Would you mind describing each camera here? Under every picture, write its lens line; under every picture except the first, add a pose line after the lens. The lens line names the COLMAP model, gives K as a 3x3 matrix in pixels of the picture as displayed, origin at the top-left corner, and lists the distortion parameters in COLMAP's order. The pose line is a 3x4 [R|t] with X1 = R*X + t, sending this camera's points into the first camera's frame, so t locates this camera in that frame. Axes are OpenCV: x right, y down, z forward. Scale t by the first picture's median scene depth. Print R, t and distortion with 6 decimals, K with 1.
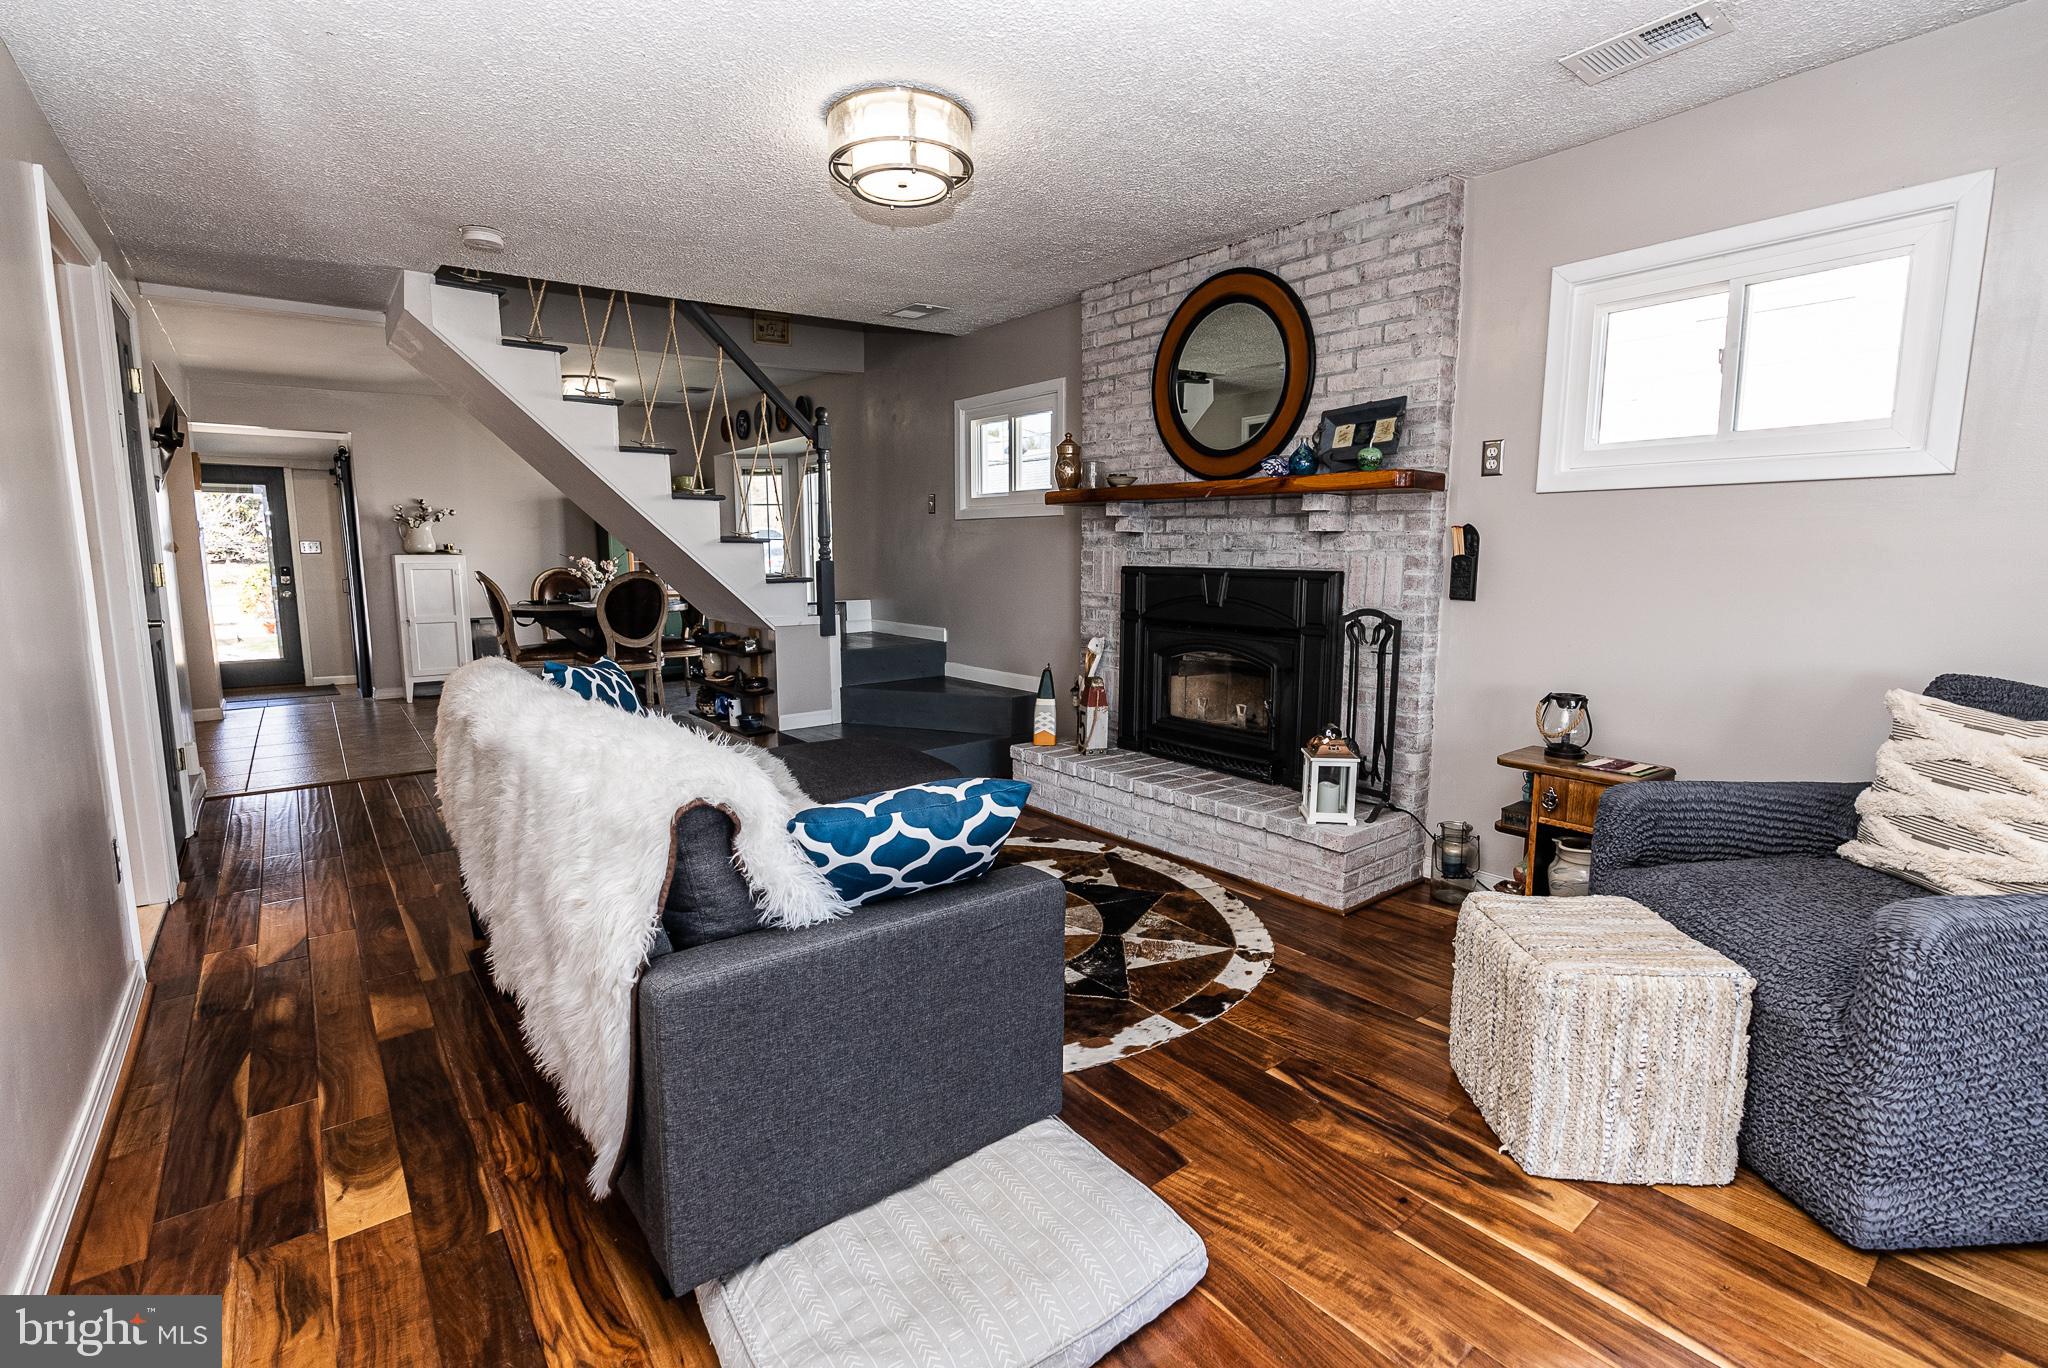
lens RADIAL K [[927.4, 0, 1033.5], [0, 927.4, 676.4], [0, 0, 1]] dist [-0.013478, 0.007928]
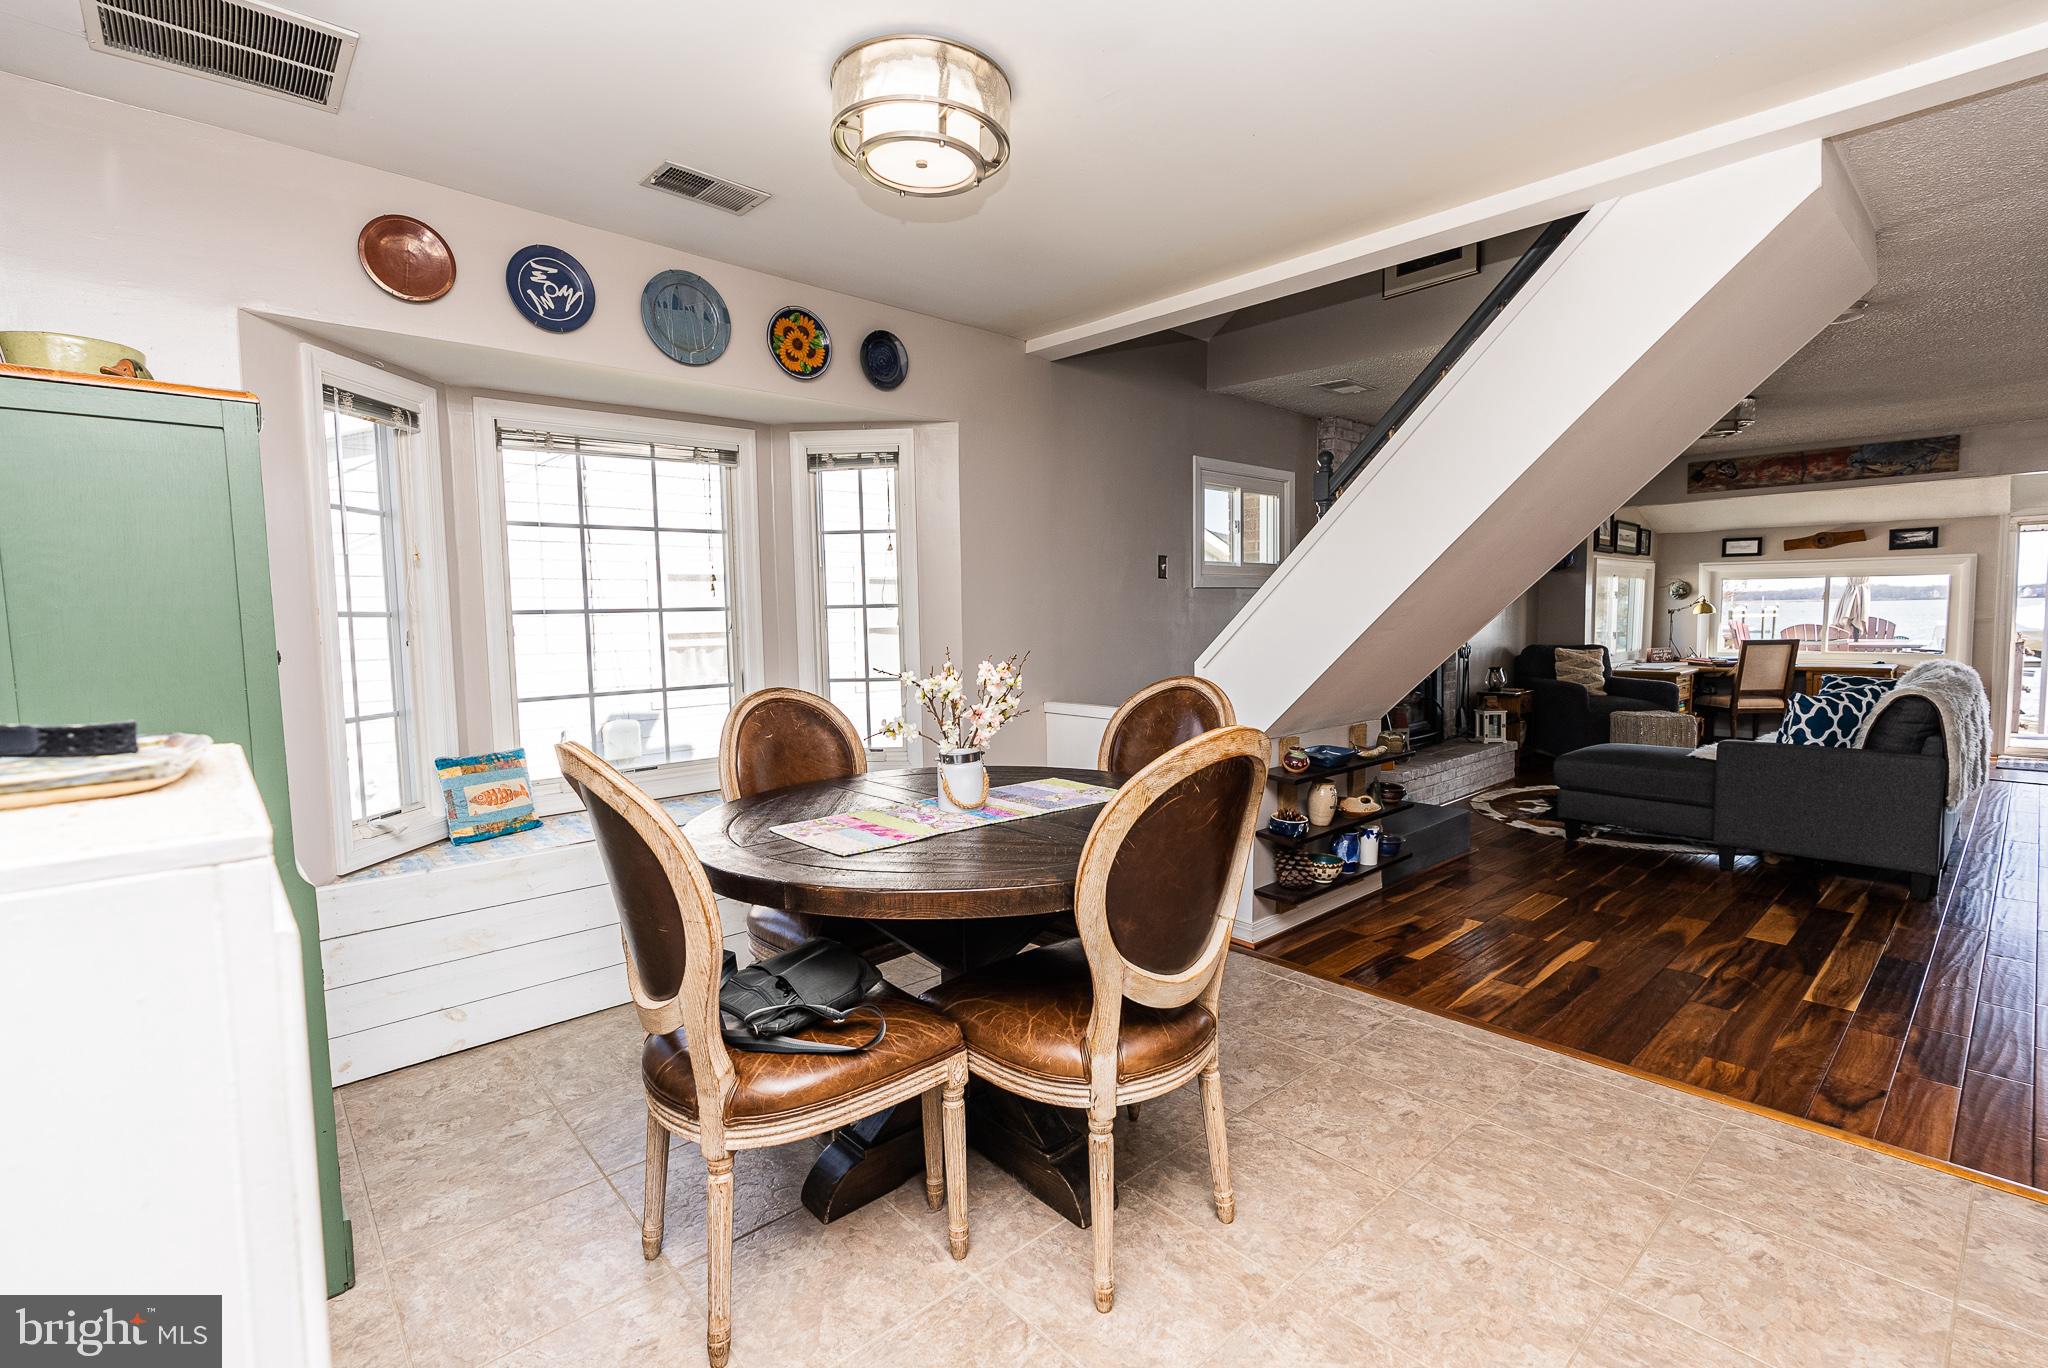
lens RADIAL K [[927.4, 0, 1033.5], [0, 927.4, 676.4], [0, 0, 1]] dist [-0.013478, 0.007928]
pose [[-0.063211, -0.069961, 0.995545, -1.481551], [0.152630, 0.985127, 0.078919, -0.274906], [-0.986260, 0.156939, -0.051593, 1.866146]]
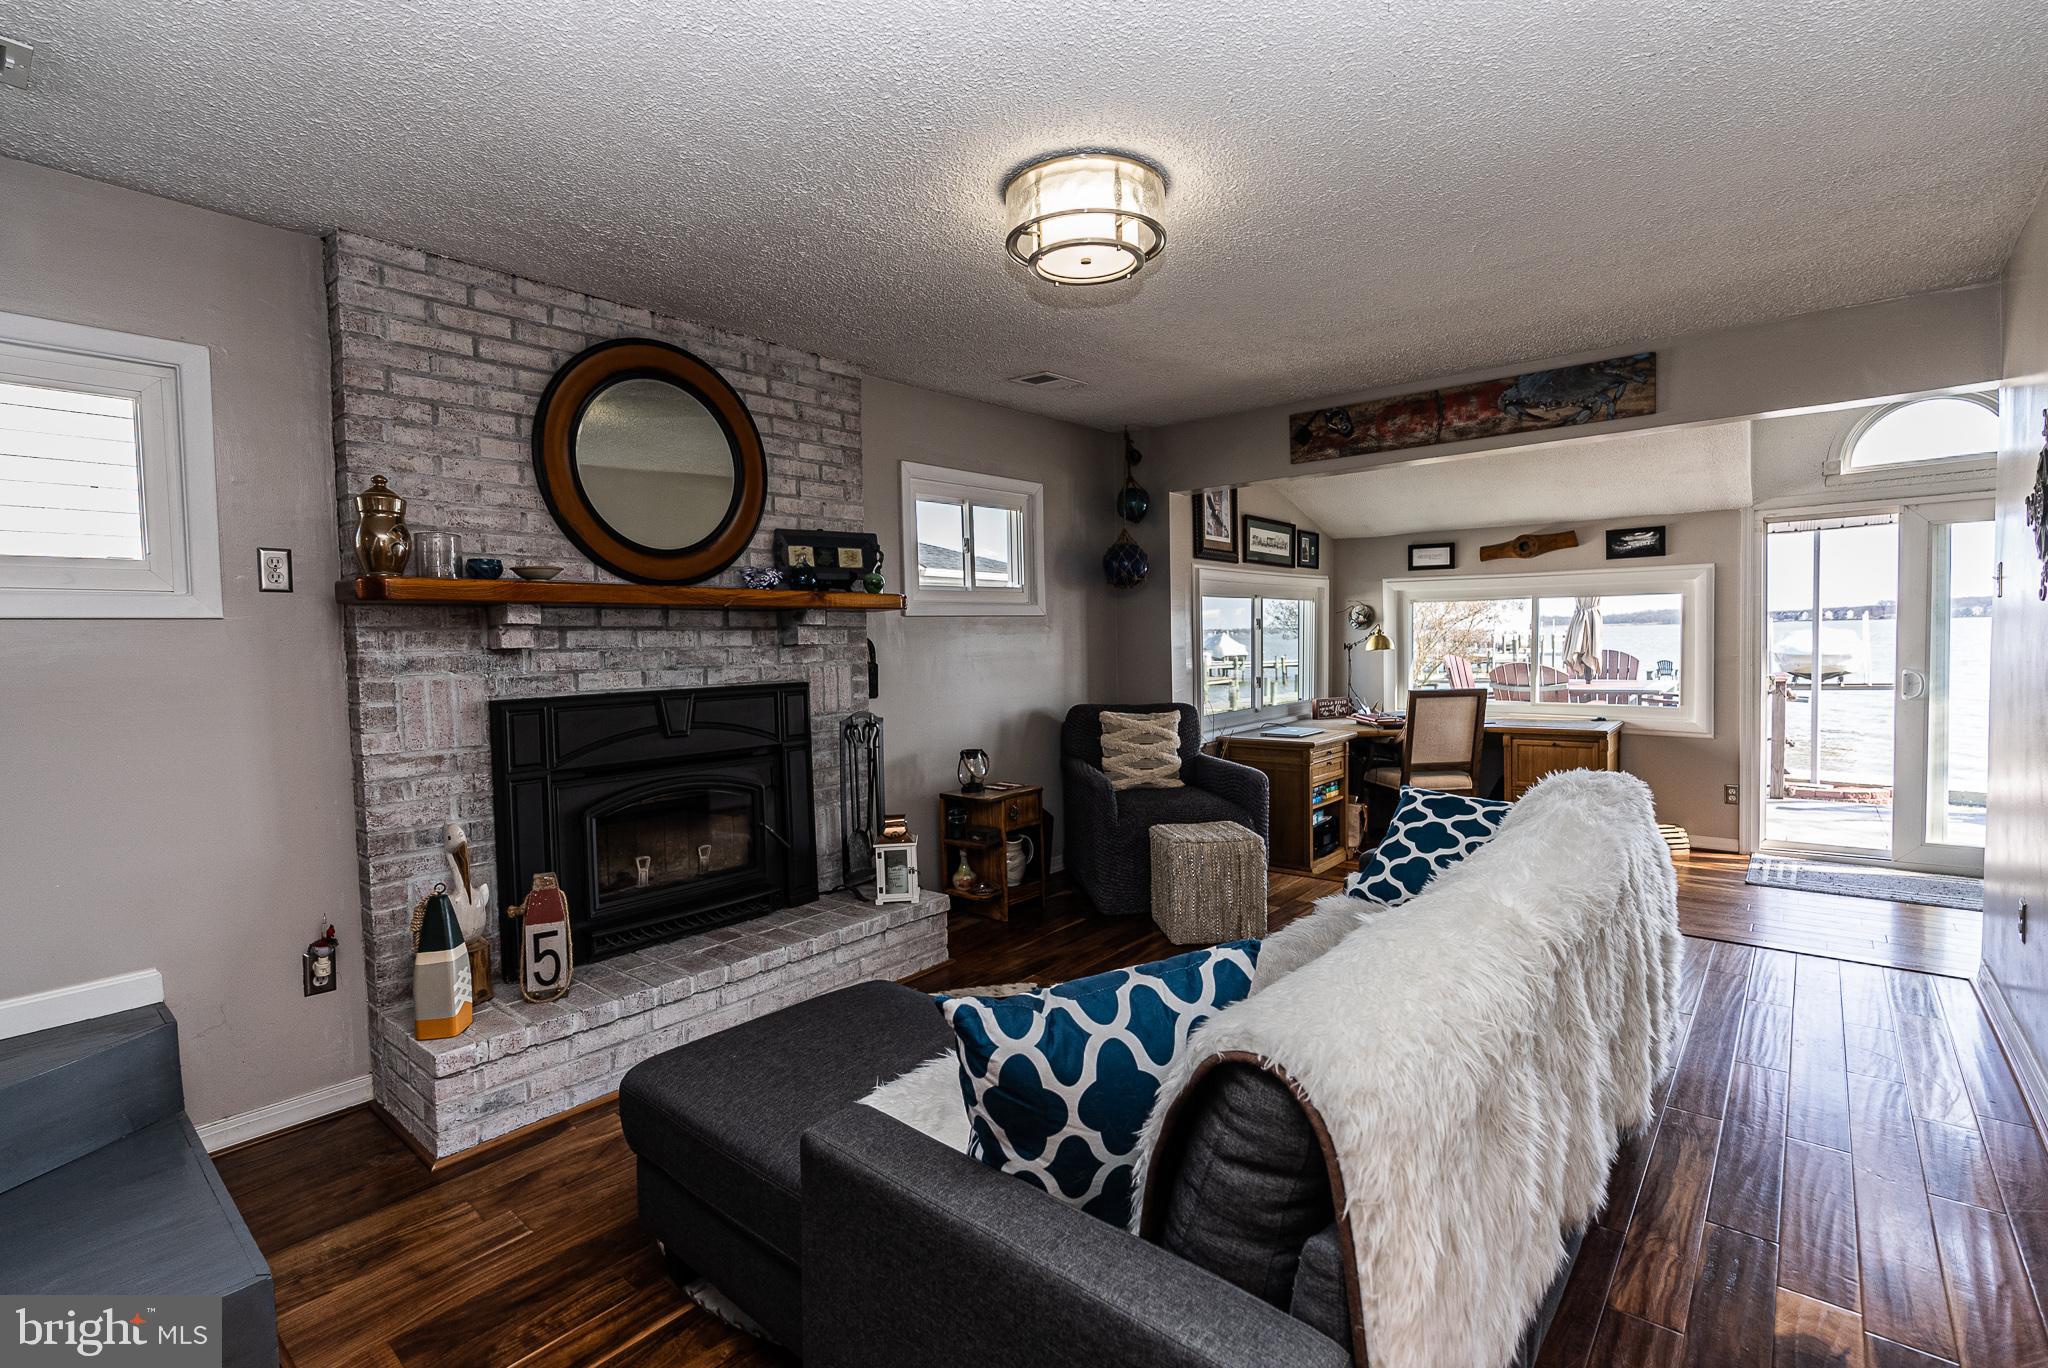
lens RADIAL K [[927.4, 0, 1033.5], [0, 927.4, 676.4], [0, 0, 1]] dist [-0.013478, 0.007928]
pose [[-0.187780, -0.039126, 0.981432, -0.704985], [0.156338, 0.985277, 0.069192, -0.142934], [-0.969689, 0.166428, -0.178898, 0.878015]]
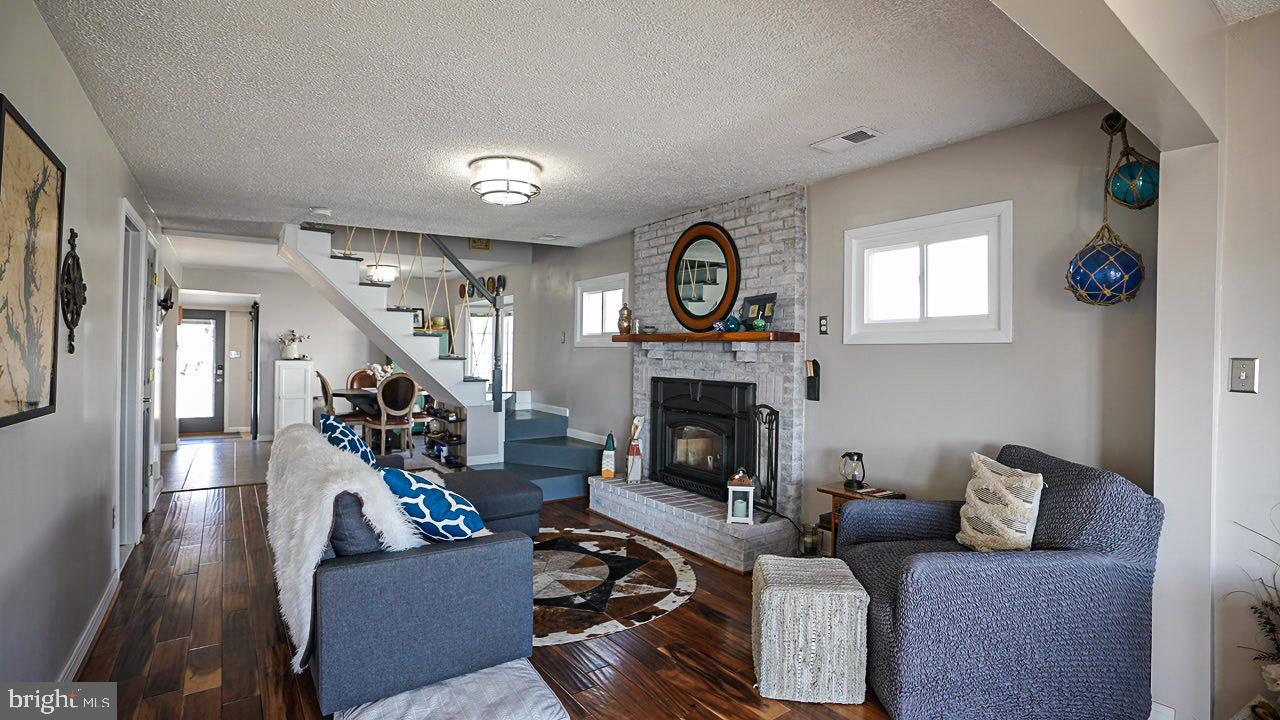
lens RADIAL K [[593.3, 0, 646.4], [0, 593.3, 354.7], [0, 0, 1]] dist [-0.068125, 0.028151]
pose [[0.998690, 0.012080, -0.049726, 0.165464], [-0.018736, 0.990579, -0.135652, -0.006377], [0.047619, 0.136406, 0.989508, -0.165292]]
